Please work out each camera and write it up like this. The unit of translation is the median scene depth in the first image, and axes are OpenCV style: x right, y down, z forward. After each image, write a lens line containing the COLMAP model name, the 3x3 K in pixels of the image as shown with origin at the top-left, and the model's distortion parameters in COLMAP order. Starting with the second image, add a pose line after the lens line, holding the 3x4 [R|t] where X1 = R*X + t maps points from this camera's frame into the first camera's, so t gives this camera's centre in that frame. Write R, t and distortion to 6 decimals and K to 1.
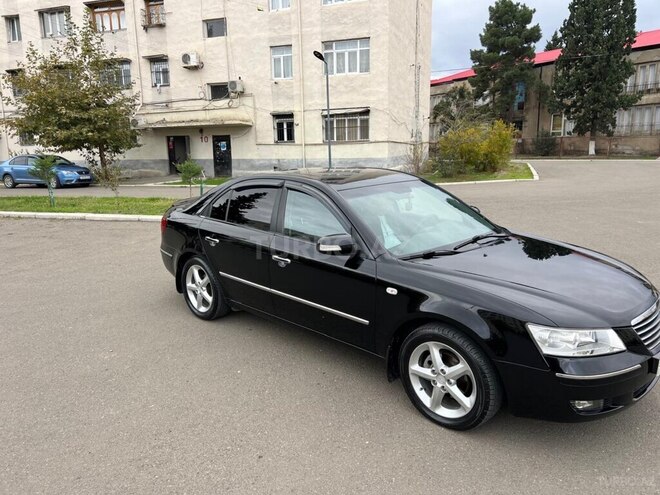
lens RADIAL K [[495.1, 0, 331.4], [0, 495.1, 248.7], [0, 0, 1]] dist [0.053192, -0.058127]
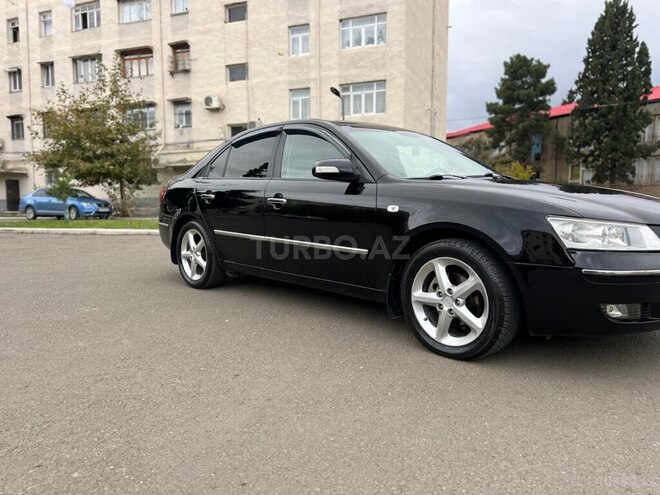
lens RADIAL K [[495.1, 0, 329.4], [0, 495.1, 249.8], [0, 0, 1]] dist [0.053192, -0.058127]
pose [[0.999116, 0.016635, -0.038602, 0.005580], [-0.020647, 0.994153, -0.105986, 0.033789], [0.036613, 0.106689, 0.993618, 0.014611]]
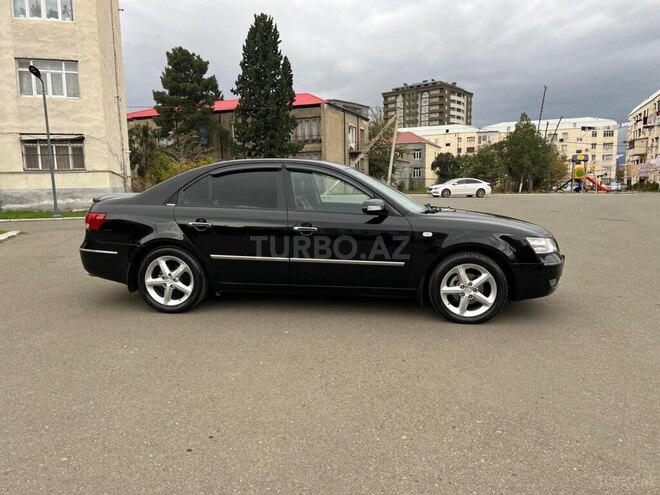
lens RADIAL K [[495.1, 0, 330.9], [0, 495.1, 248.4], [0, 0, 1]] dist [0.053192, -0.058127]
pose [[0.801871, -0.068552, 0.593551, -0.118138], [0.118018, 0.991997, -0.044869, 0.020085], [-0.585725, 0.106029, 0.803545, 0.008582]]
